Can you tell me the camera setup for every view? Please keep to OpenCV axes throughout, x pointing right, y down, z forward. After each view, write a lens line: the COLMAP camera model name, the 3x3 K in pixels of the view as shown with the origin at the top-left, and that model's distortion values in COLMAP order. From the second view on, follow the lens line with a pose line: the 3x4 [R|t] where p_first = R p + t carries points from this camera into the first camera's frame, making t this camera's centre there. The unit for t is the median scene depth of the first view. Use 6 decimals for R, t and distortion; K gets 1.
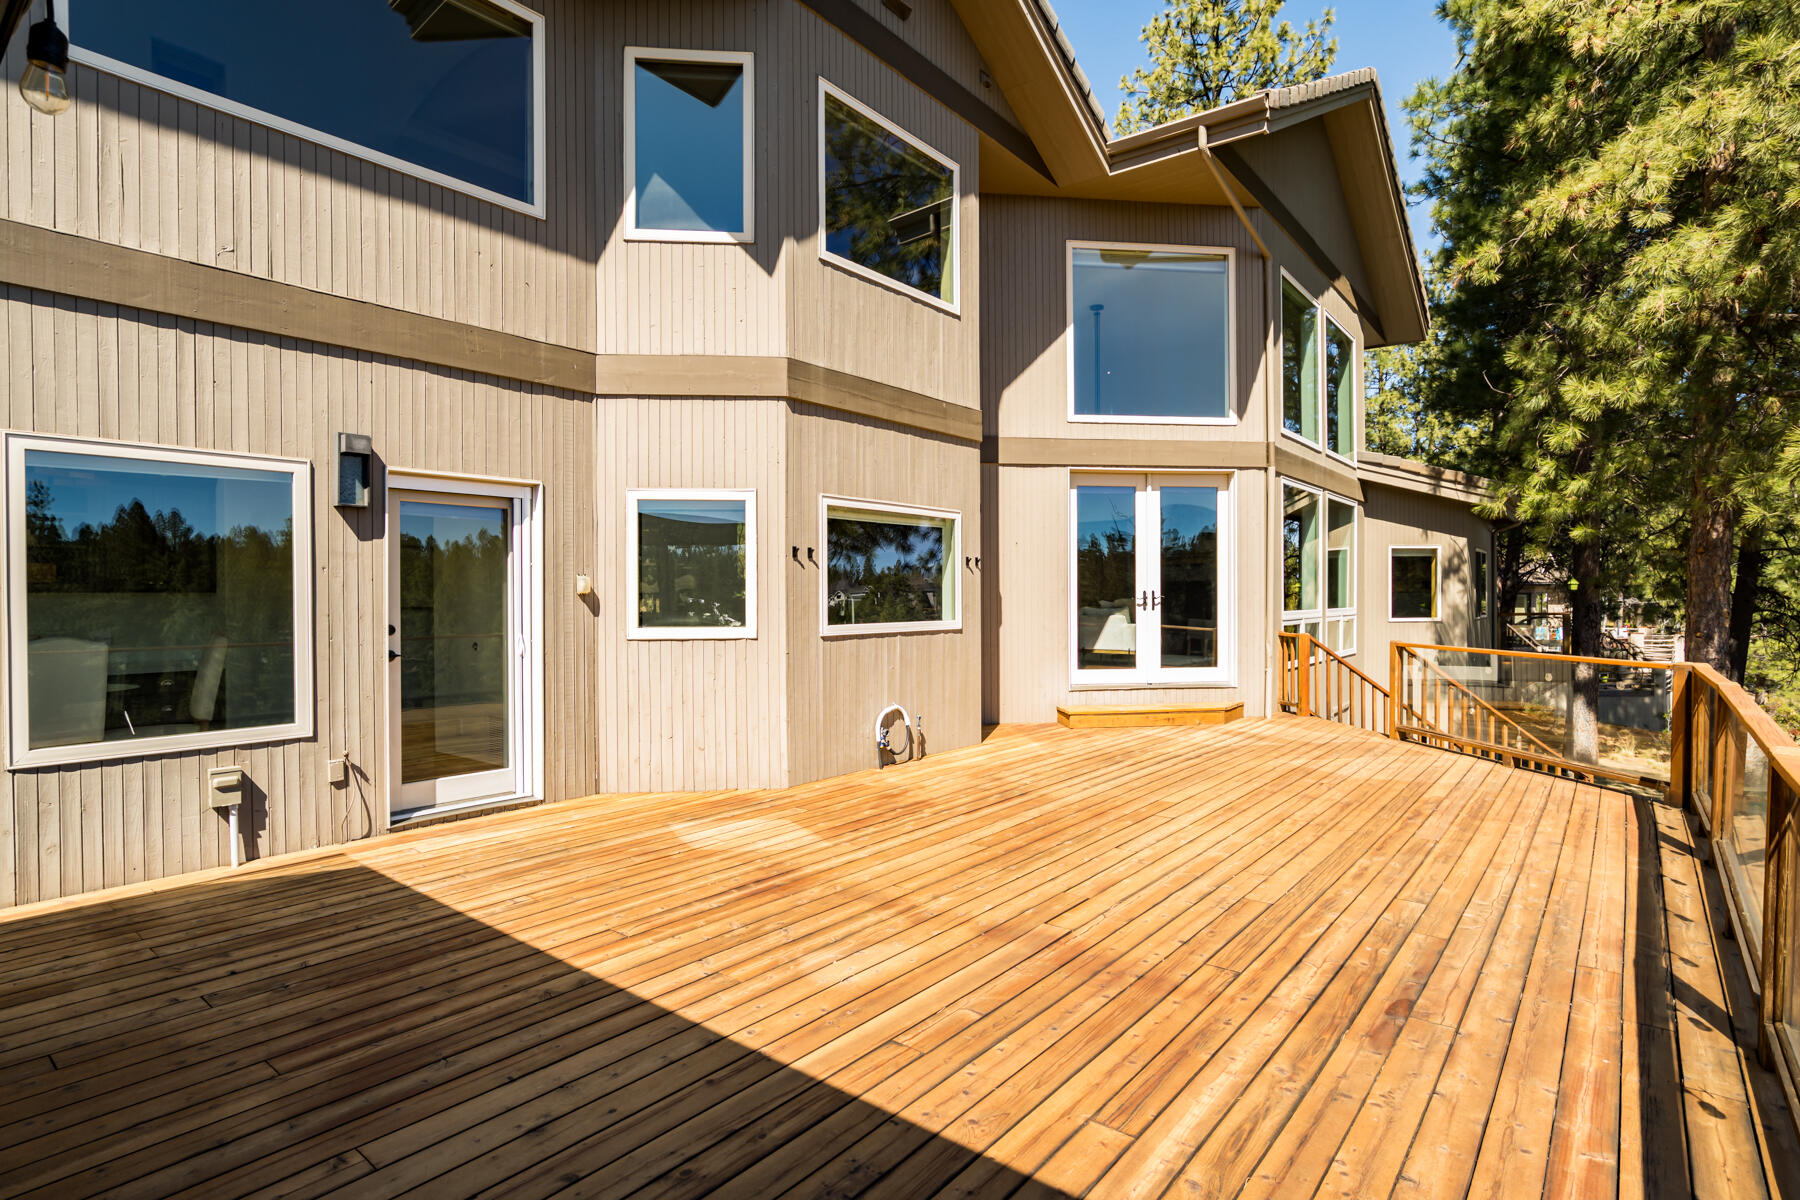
lens RADIAL K [[924.7, 0, 900.2], [0, 924.7, 597.1], [0, 0, 1]] dist [-0.016068, 0.000764]
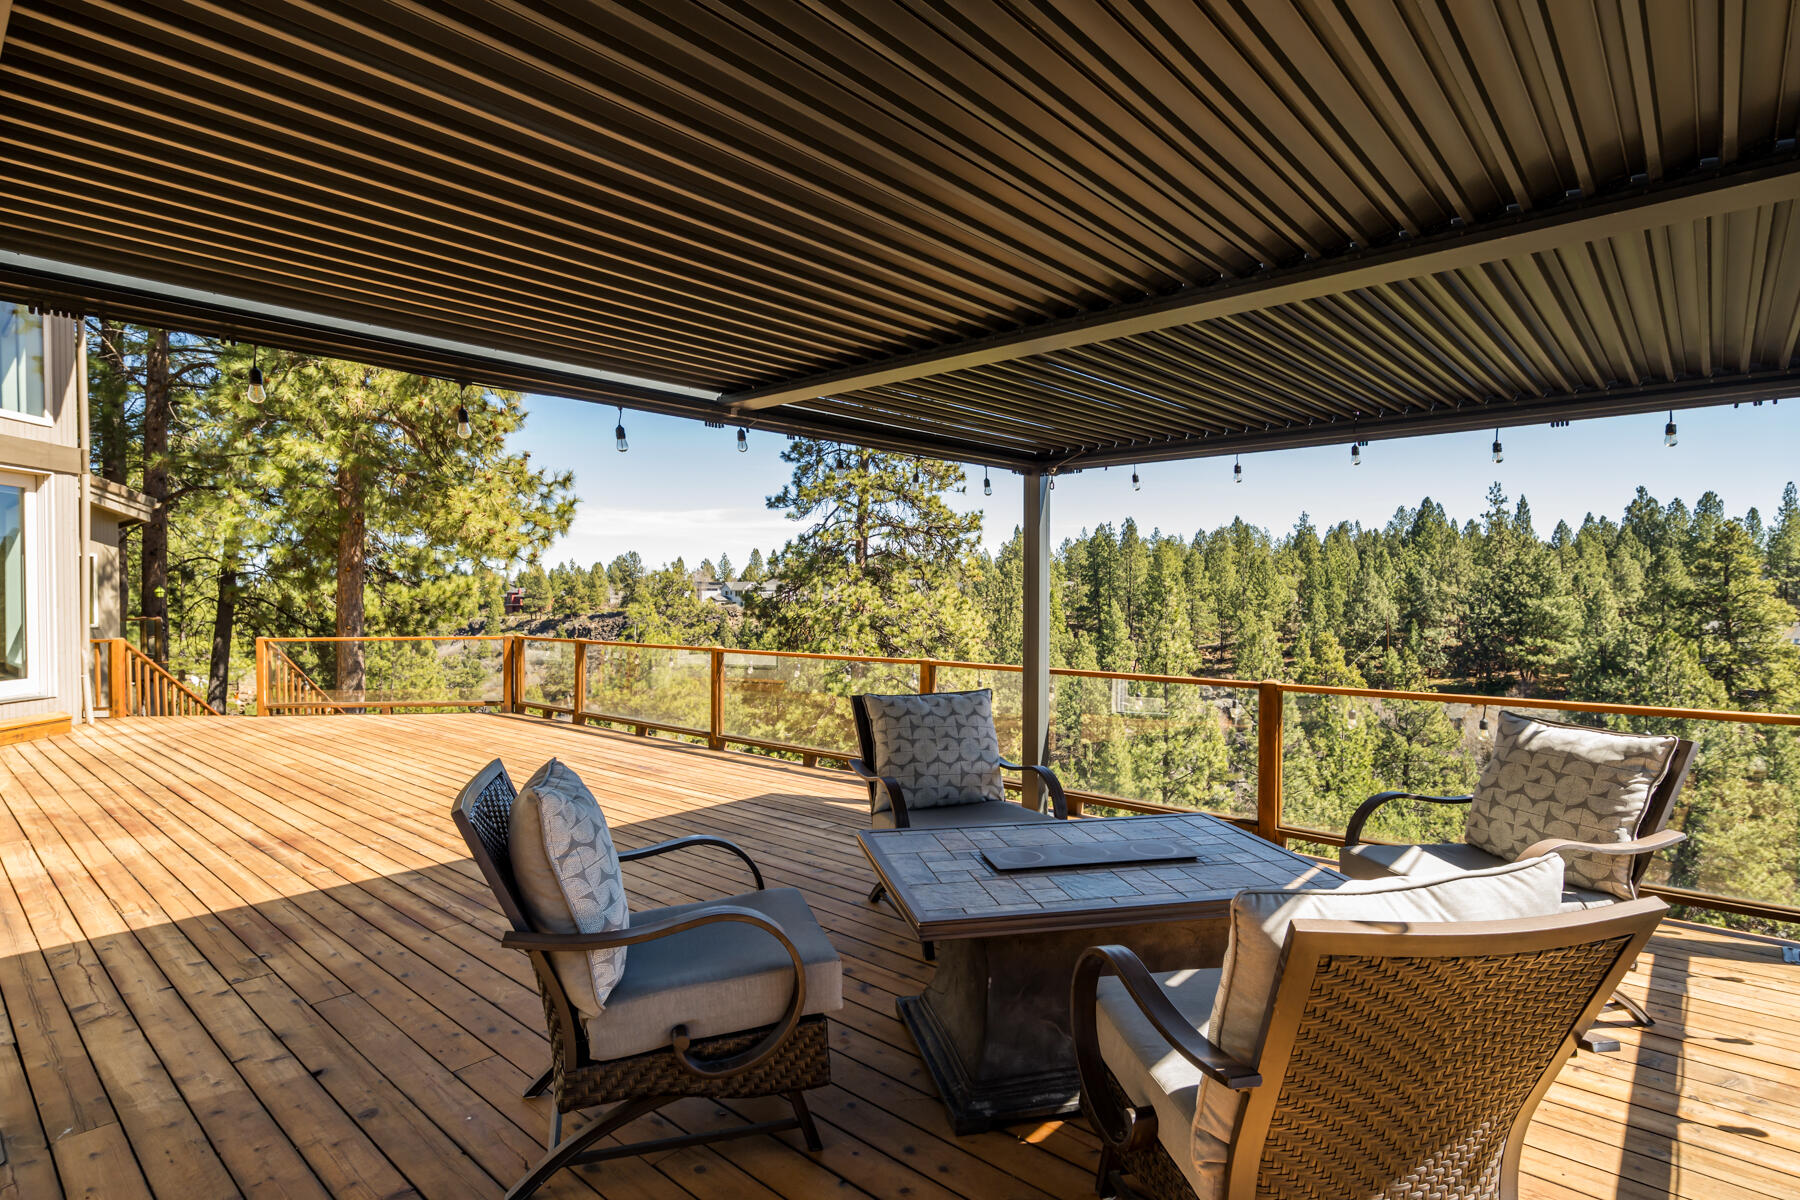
lens RADIAL K [[924.7, 0, 896.5], [0, 924.7, 600.9], [0, 0, 1]] dist [-0.016068, 0.000764]
pose [[0.061401, -0.005395, 0.998099, -1.265286], [0.007110, 0.999962, 0.004968, -0.003719], [-0.998088, 0.006792, 0.061437, 0.118486]]
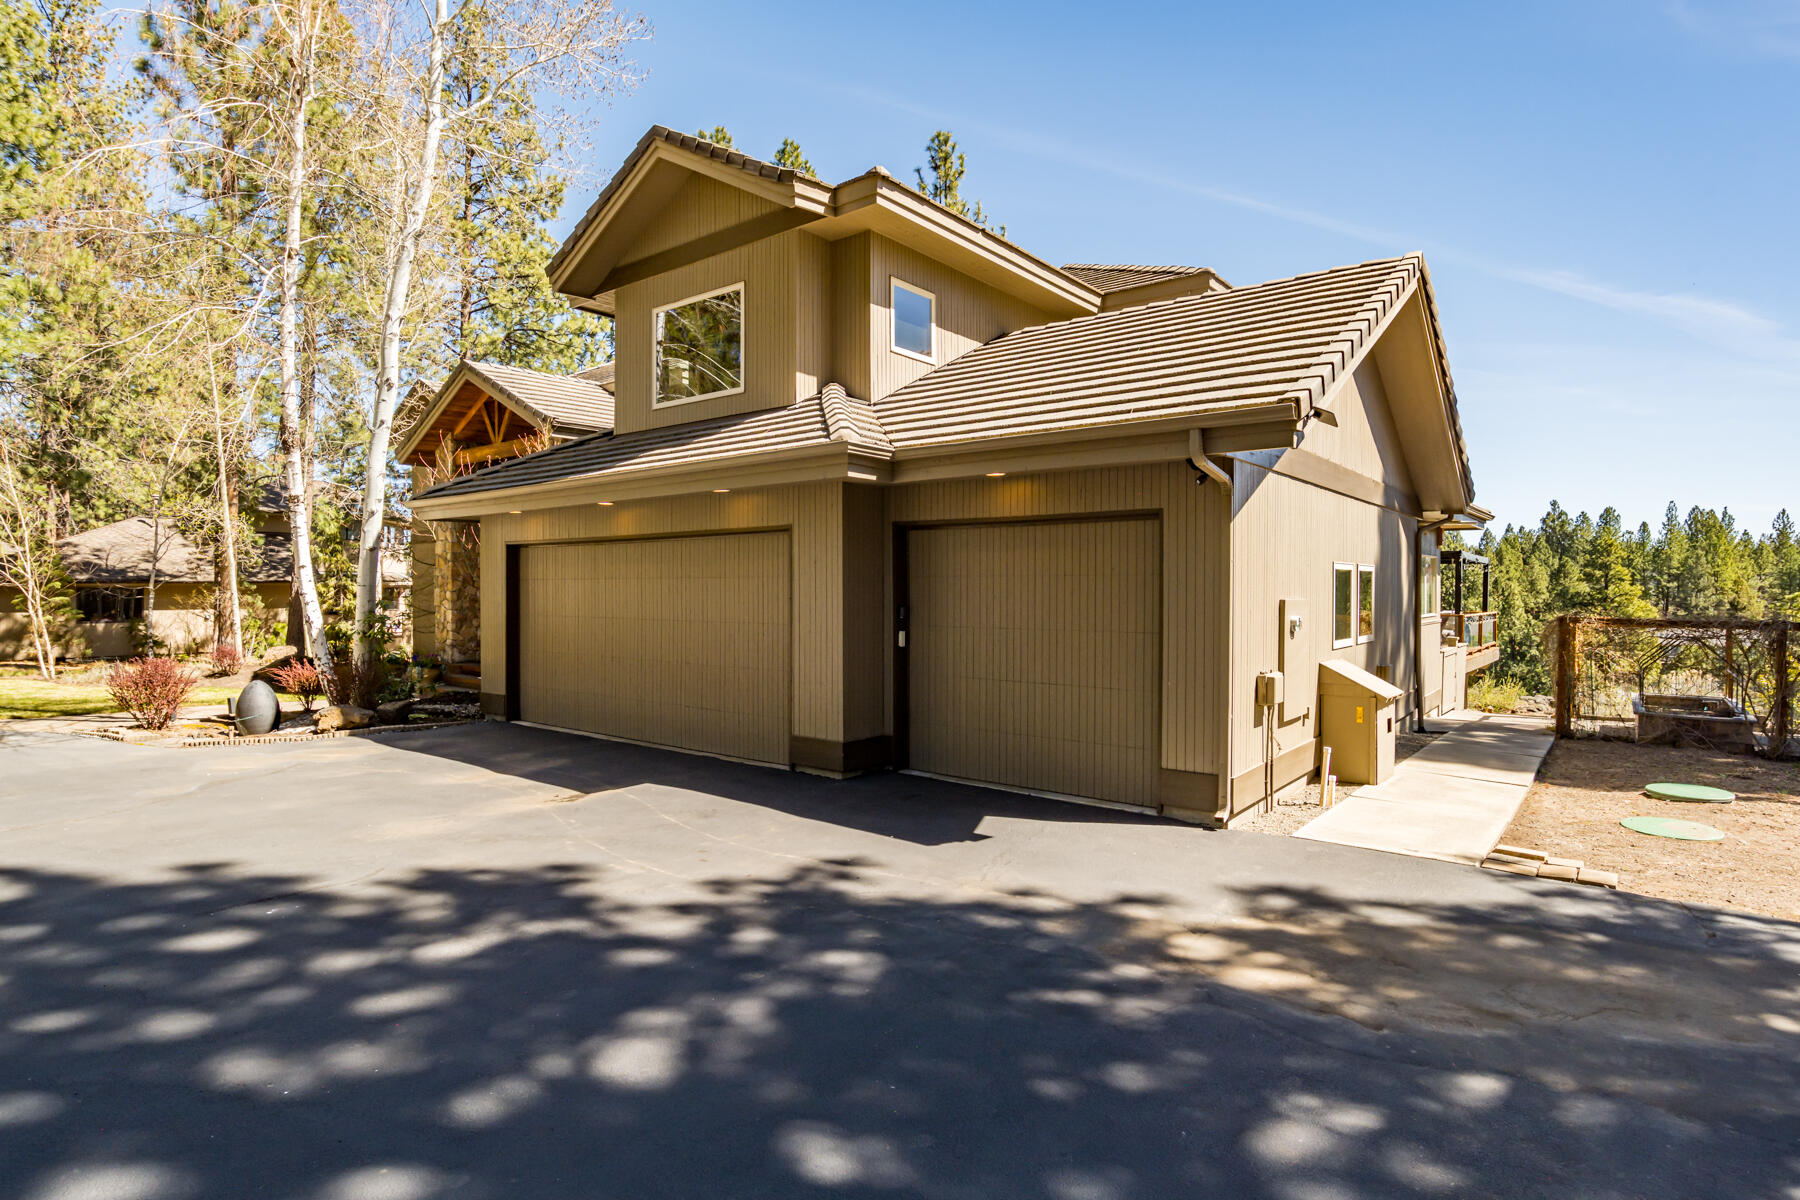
lens RADIAL K [[924.7, 0, 903.2], [0, 924.7, 600.2], [0, 0, 1]] dist [-0.016068, 0.000764]
pose [[0.002152, -0.006196, 0.999978, -1.868441], [0.002560, 0.999978, 0.006191, -0.006278], [-0.999994, 0.002546, 0.002167, 0.465575]]
